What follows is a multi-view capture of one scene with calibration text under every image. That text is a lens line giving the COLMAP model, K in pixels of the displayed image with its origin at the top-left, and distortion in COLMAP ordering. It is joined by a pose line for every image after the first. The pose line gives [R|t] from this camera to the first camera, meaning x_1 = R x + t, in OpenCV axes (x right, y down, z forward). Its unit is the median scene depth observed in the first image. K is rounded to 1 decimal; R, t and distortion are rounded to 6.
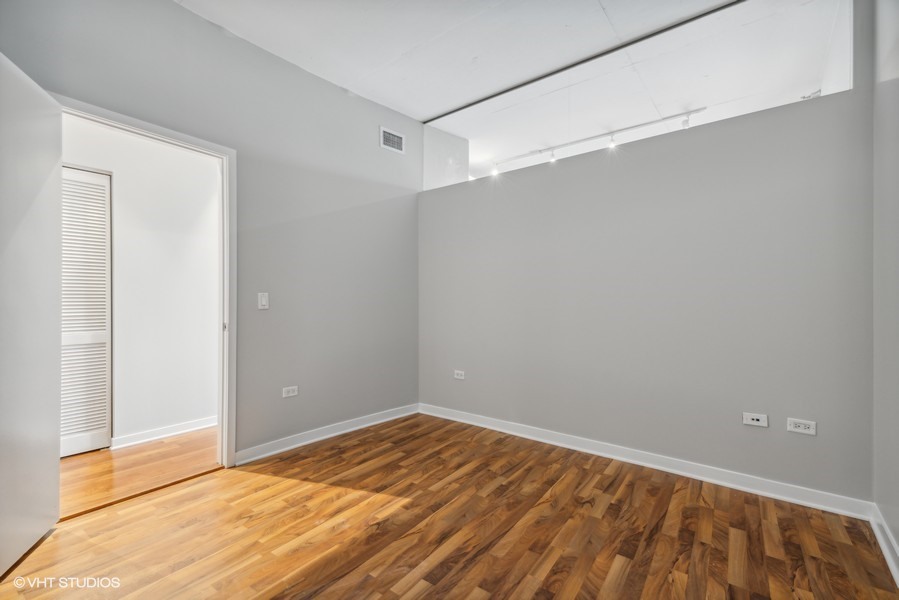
lens RADIAL K [[405.5, 0, 444.4], [0, 405.5, 299.7], [0, 0, 1]] dist [-0.001371, 0.002473]
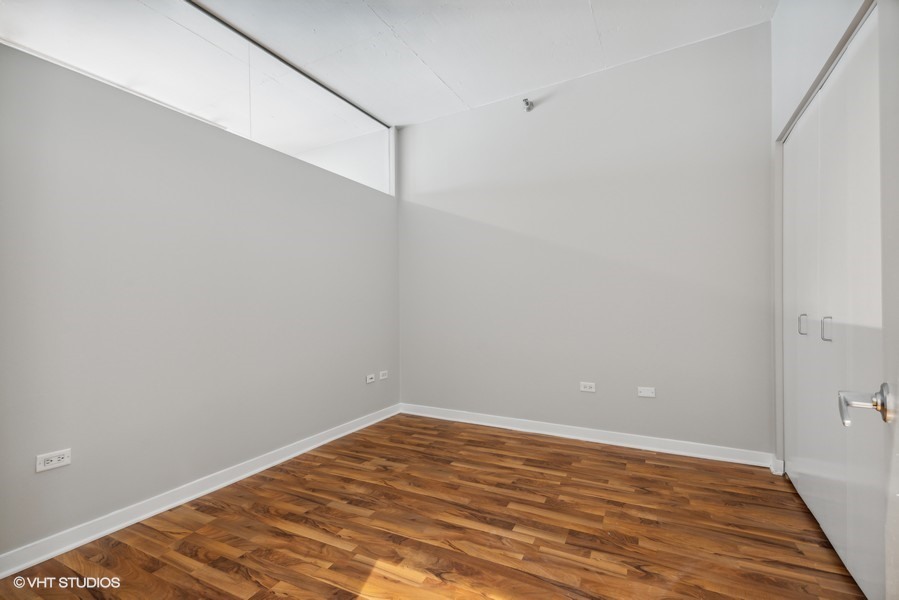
lens RADIAL K [[405.5, 0, 446.7], [0, 405.5, 300.1], [0, 0, 1]] dist [-0.001371, 0.002473]
pose [[-0.179999, 0.004209, 0.983658, -0.870131], [0.016139, 0.999869, -0.001325, -0.007335], [-0.983534, 0.015637, -0.180043, 0.993037]]
